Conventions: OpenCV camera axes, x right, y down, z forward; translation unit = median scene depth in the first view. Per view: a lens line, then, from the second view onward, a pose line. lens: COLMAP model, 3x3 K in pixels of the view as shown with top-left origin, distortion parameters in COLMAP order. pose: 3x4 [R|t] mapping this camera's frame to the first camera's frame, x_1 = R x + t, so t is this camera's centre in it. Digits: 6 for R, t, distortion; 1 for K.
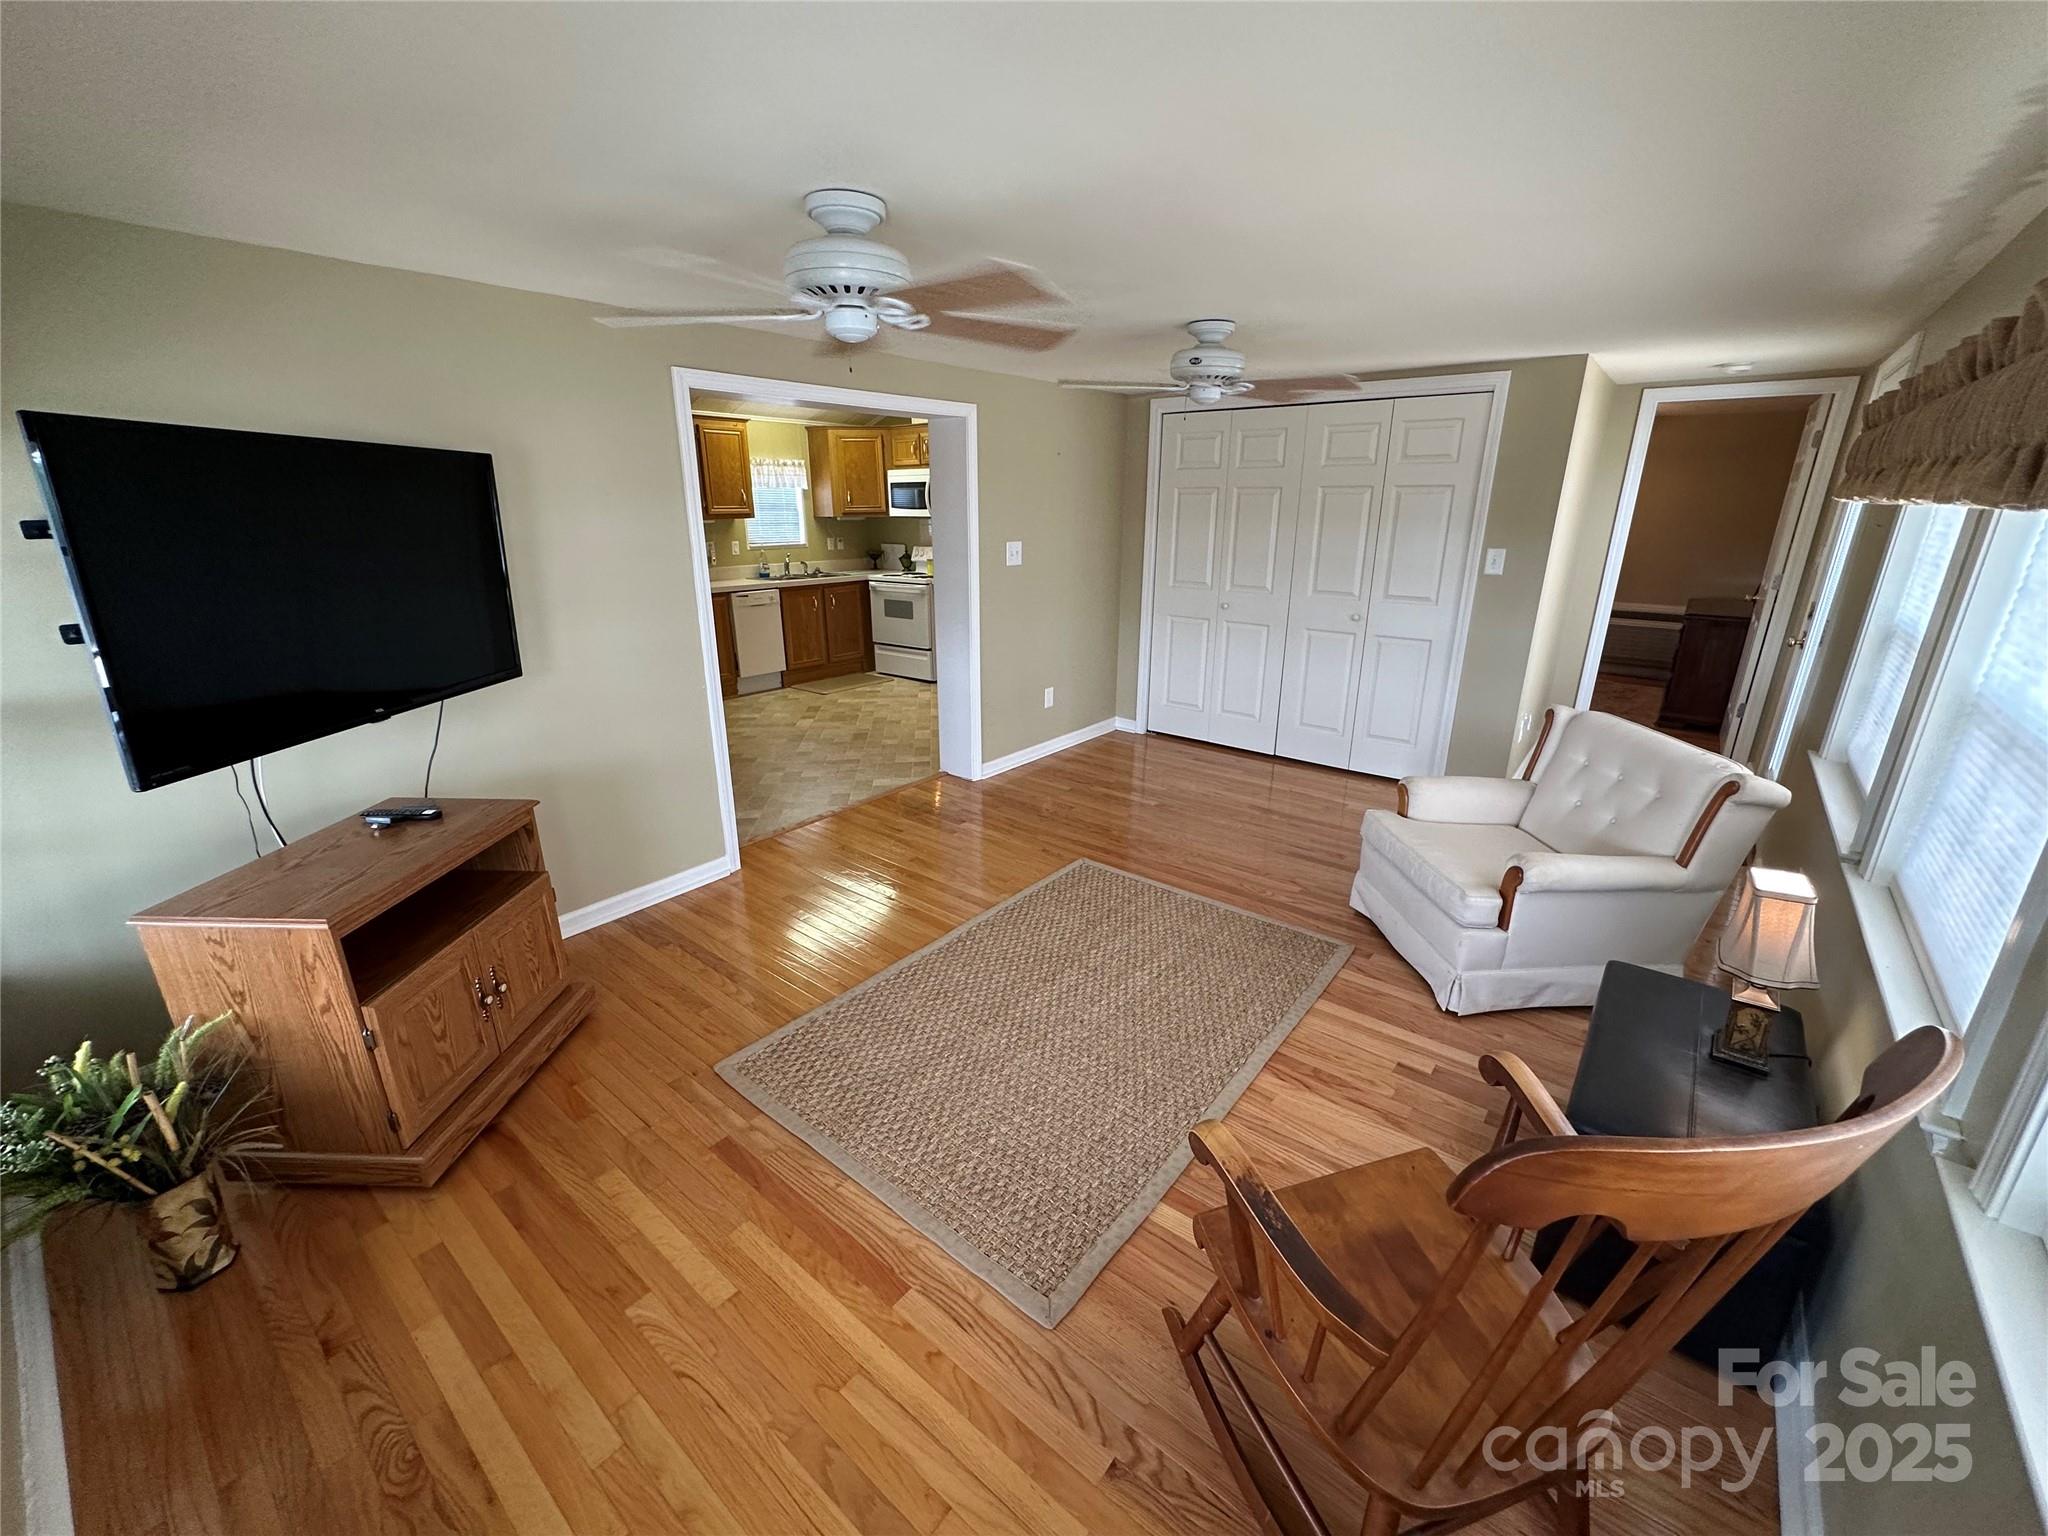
lens RADIAL K [[821.8, 0, 1018.0], [0, 821.8, 773.4], [0, 0, 1]] dist [-0.005025, 0.000181]
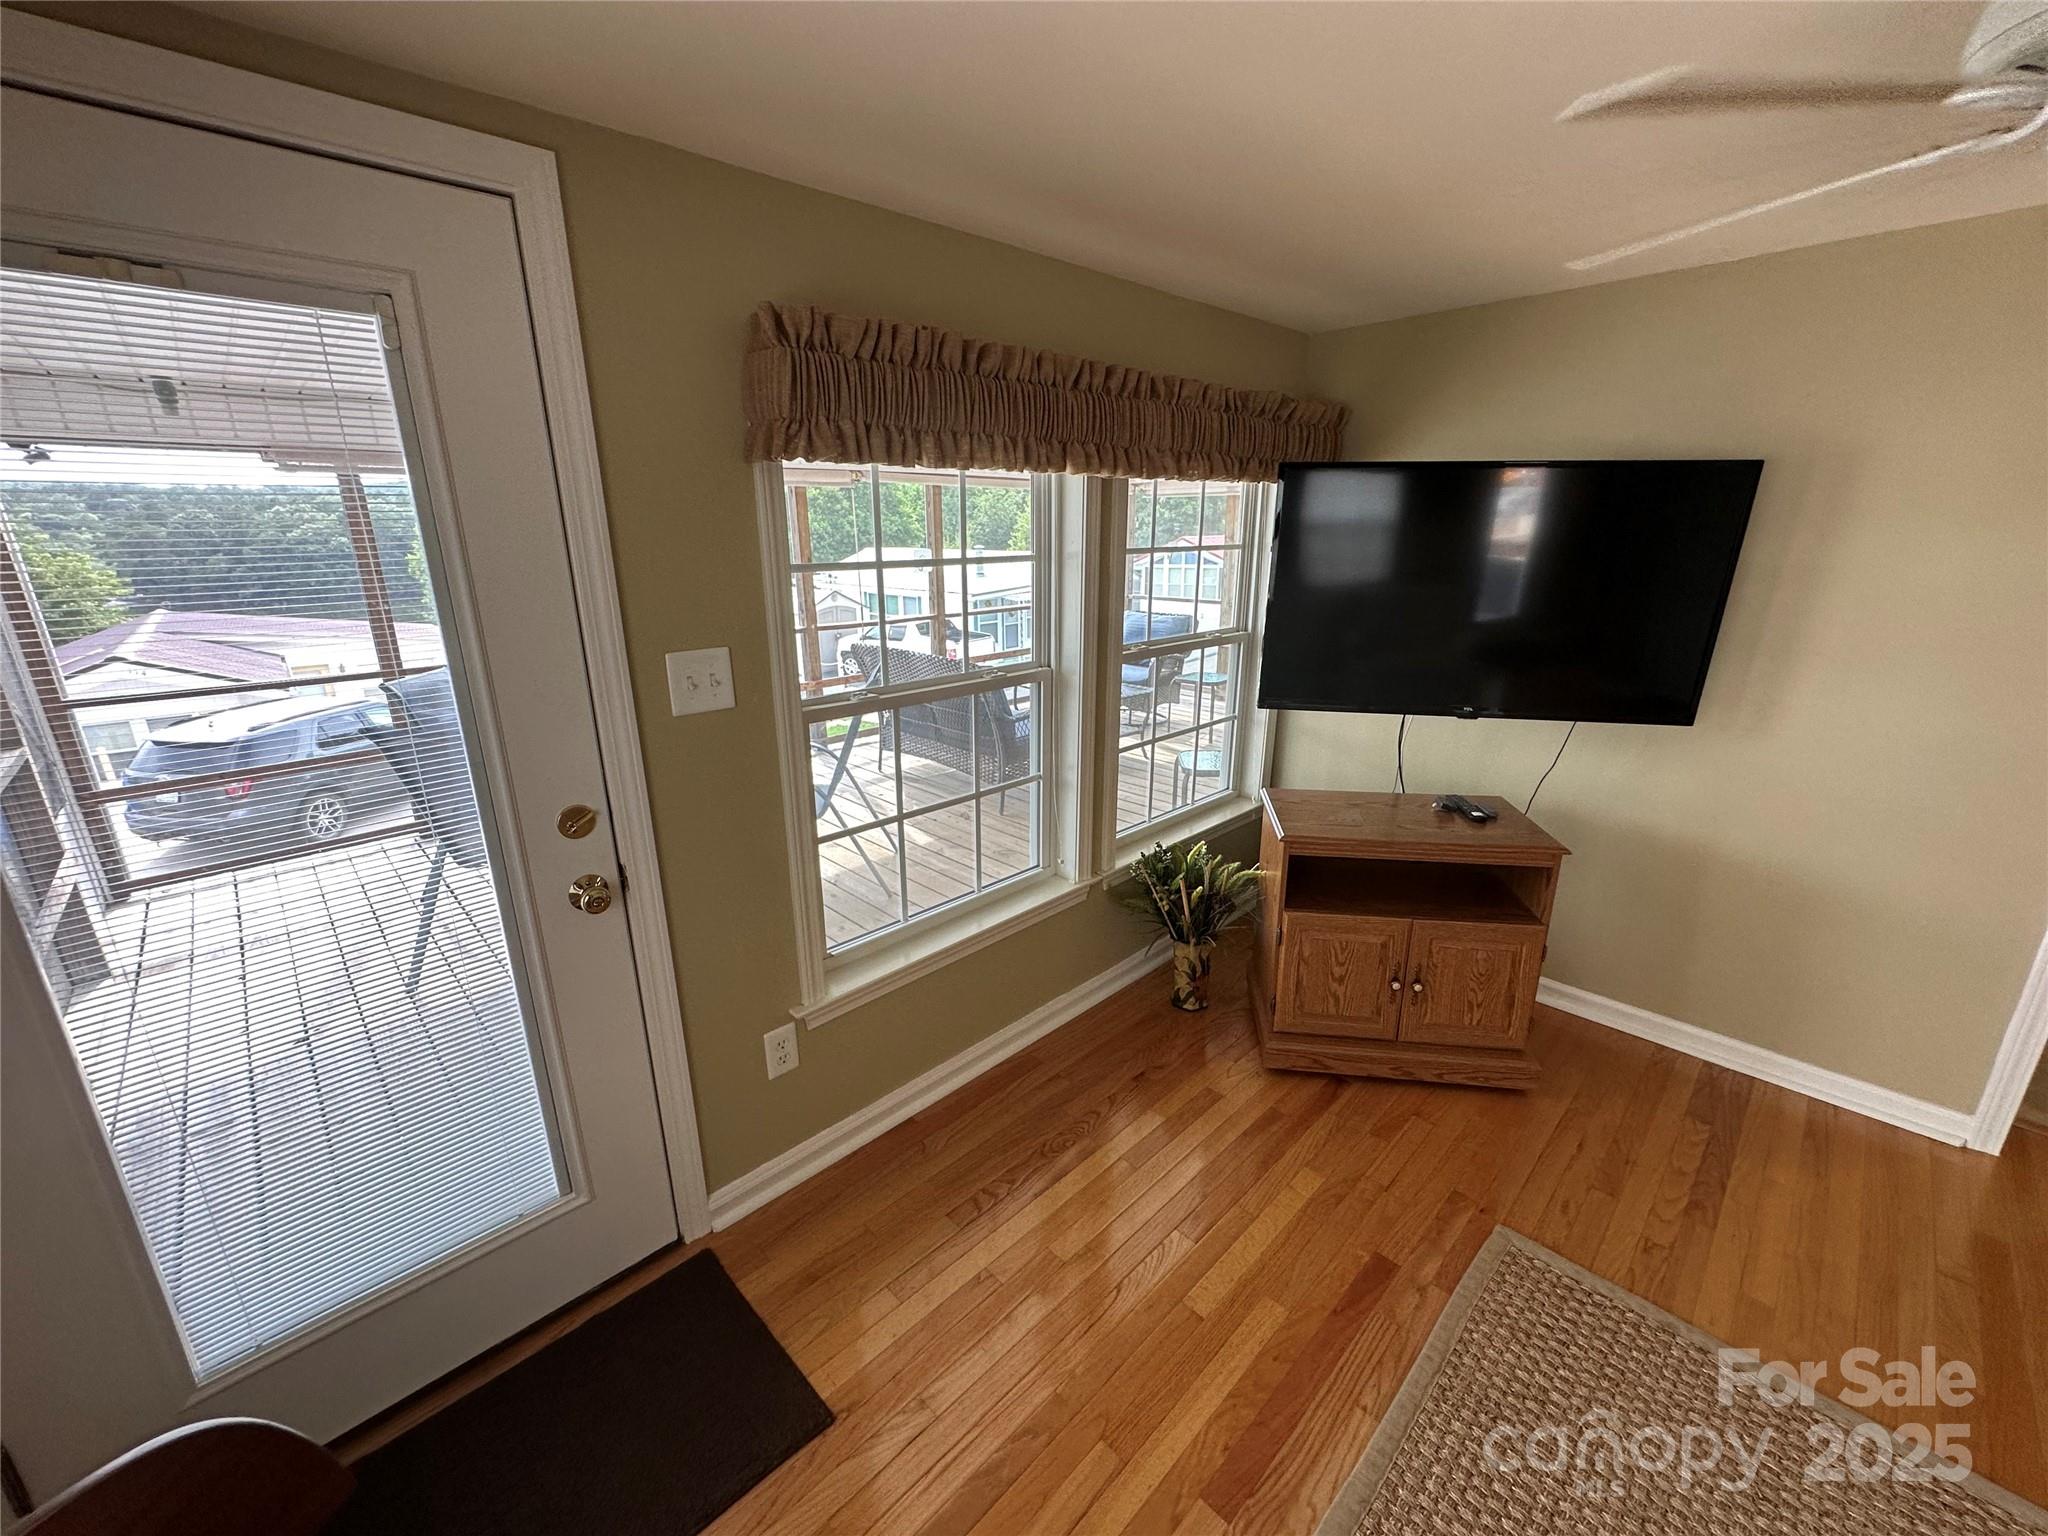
lens RADIAL K [[821.8, 0, 1030.5], [0, 821.8, 768.4], [0, 0, 1]] dist [-0.005025, 0.000181]
pose [[-0.120025, 0.283001, -0.951580, 0.319232], [-0.306863, 0.900996, 0.306662, -0.146755], [0.944155, 0.328812, -0.021299, 0.454758]]
